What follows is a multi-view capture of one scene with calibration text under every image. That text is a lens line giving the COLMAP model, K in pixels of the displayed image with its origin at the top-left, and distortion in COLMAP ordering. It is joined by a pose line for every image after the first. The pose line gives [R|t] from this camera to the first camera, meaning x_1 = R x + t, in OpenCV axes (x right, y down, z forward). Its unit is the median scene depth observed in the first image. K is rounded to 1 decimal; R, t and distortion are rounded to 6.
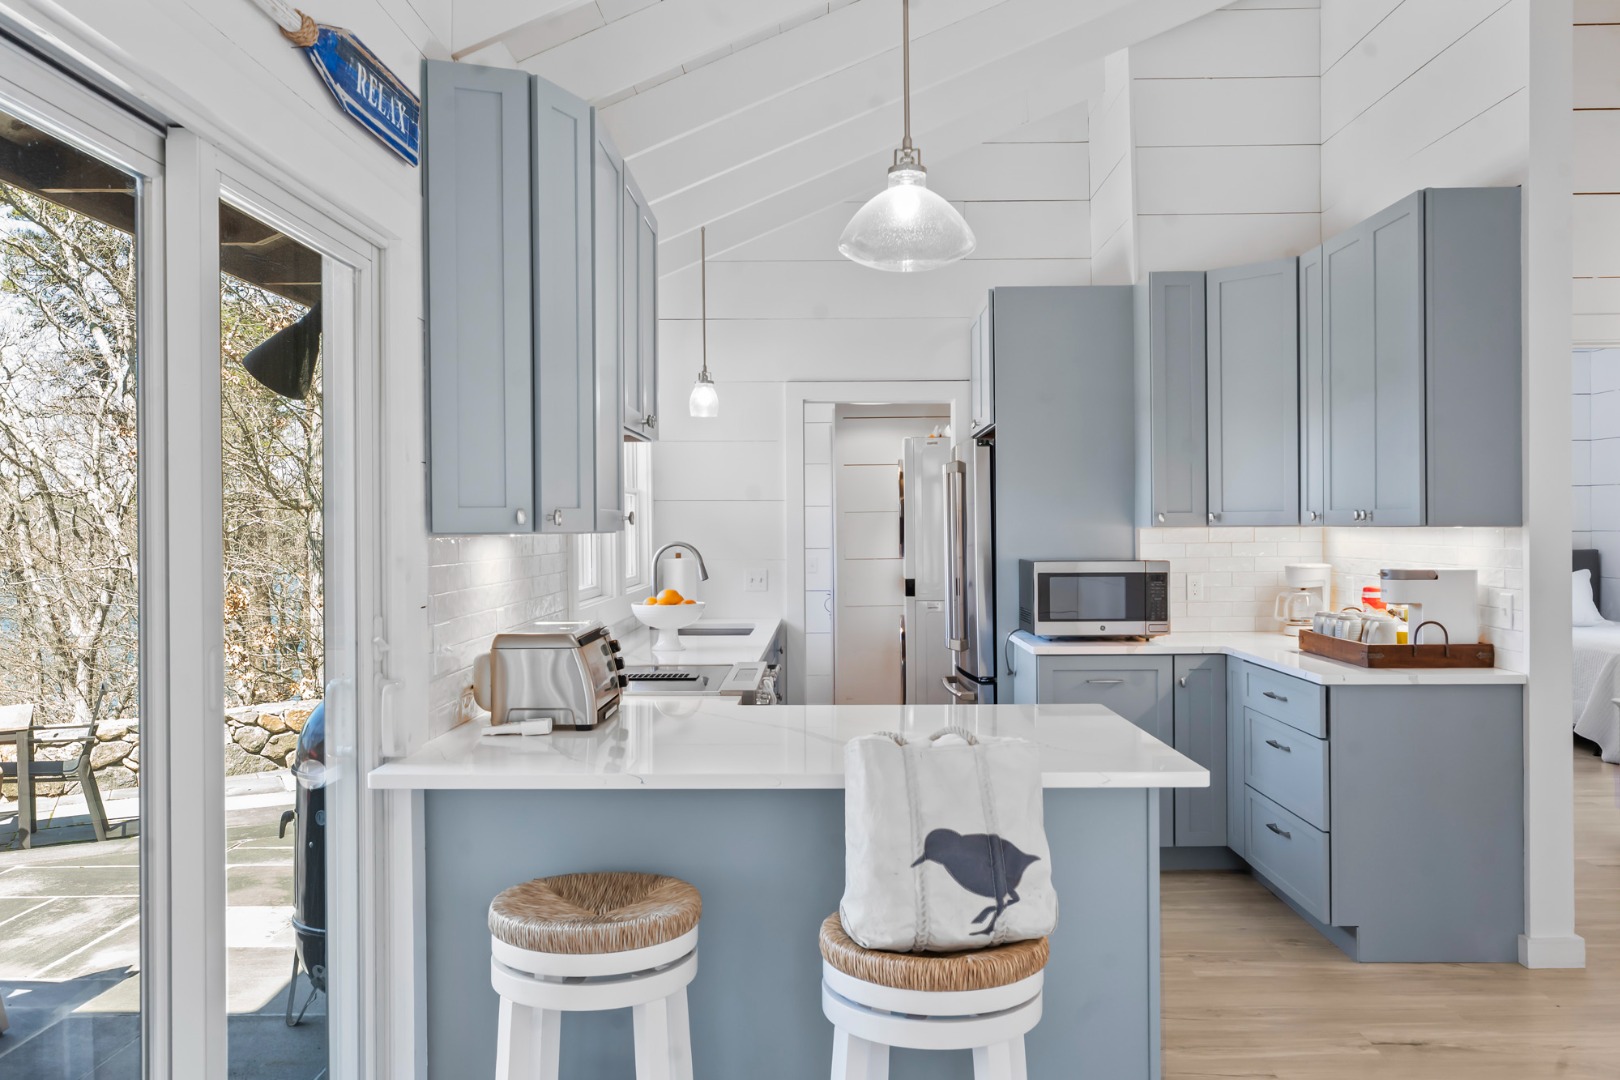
lens RADIAL K [[1249.1, 0, 810.2], [0, 1249.1, 532.6], [0, 0, 1]] dist [0.014586, 0.004341]
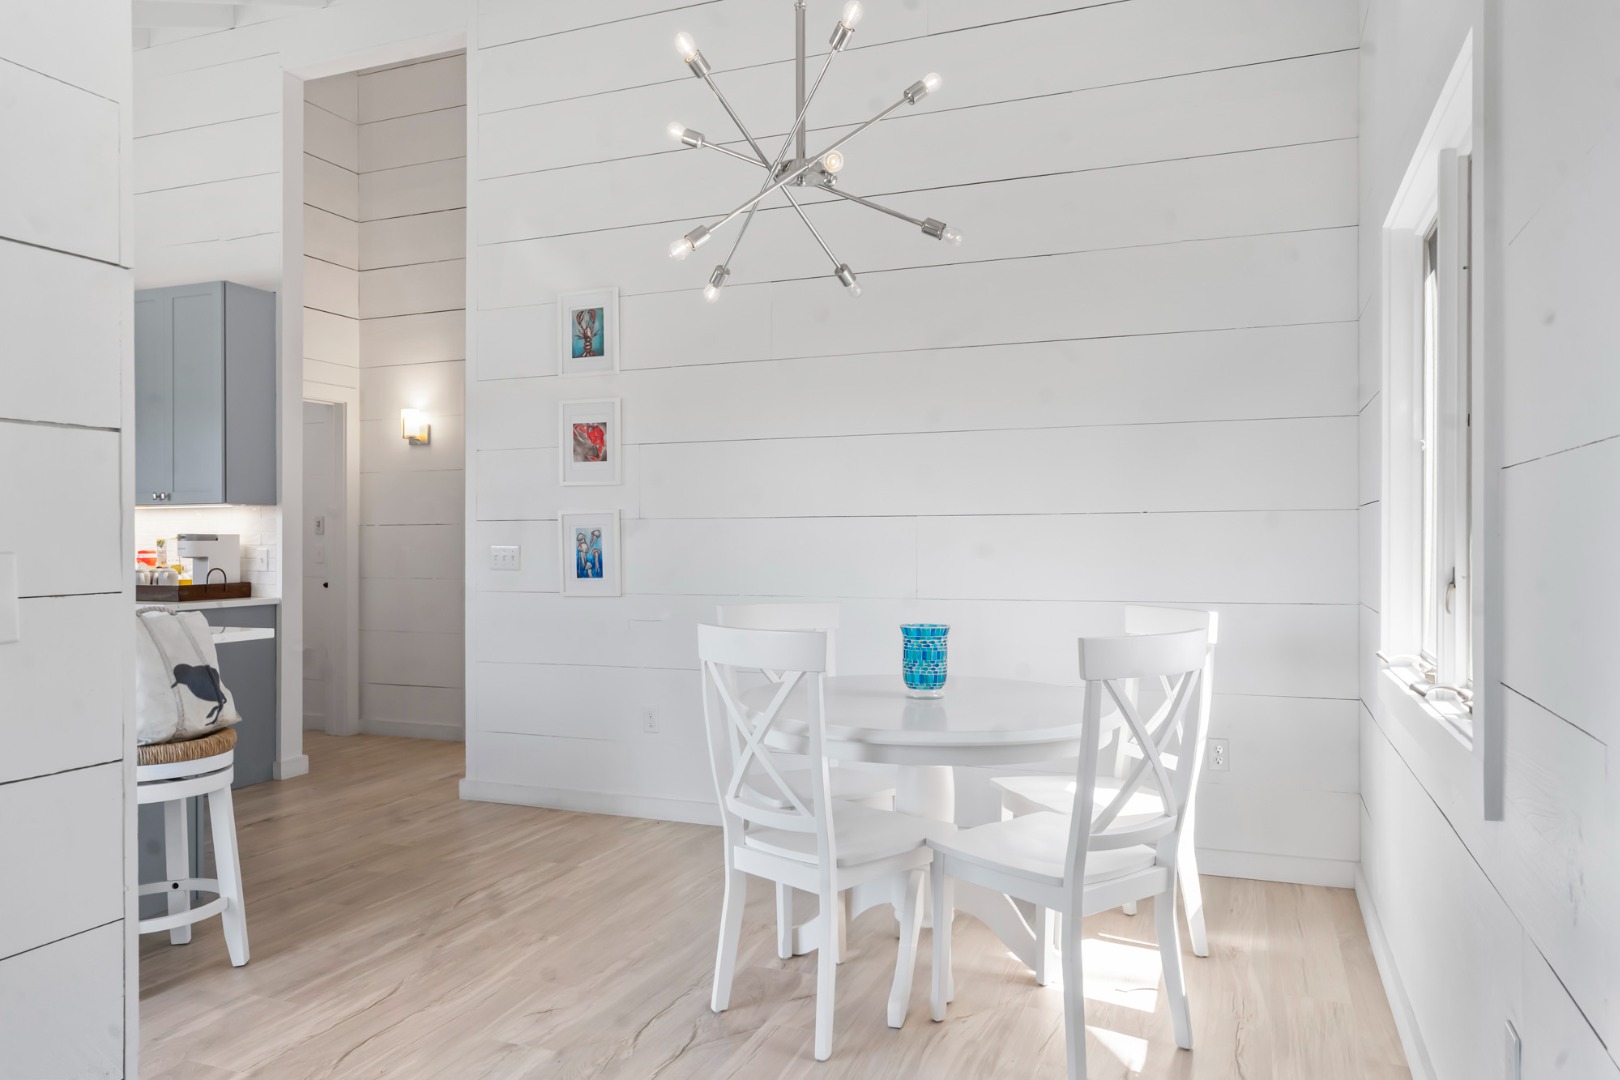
lens RADIAL K [[1081.3, 0, 811.0], [0, 1081.3, 545.4], [0, 0, 1]] dist [-0.005148, 0.006121]
pose [[0.351307, 0.000598, 0.936260, -0.483629], [0.001459, 0.999998, -0.001186, 0.048577], [-0.936259, 0.001782, 0.351306, -0.120641]]
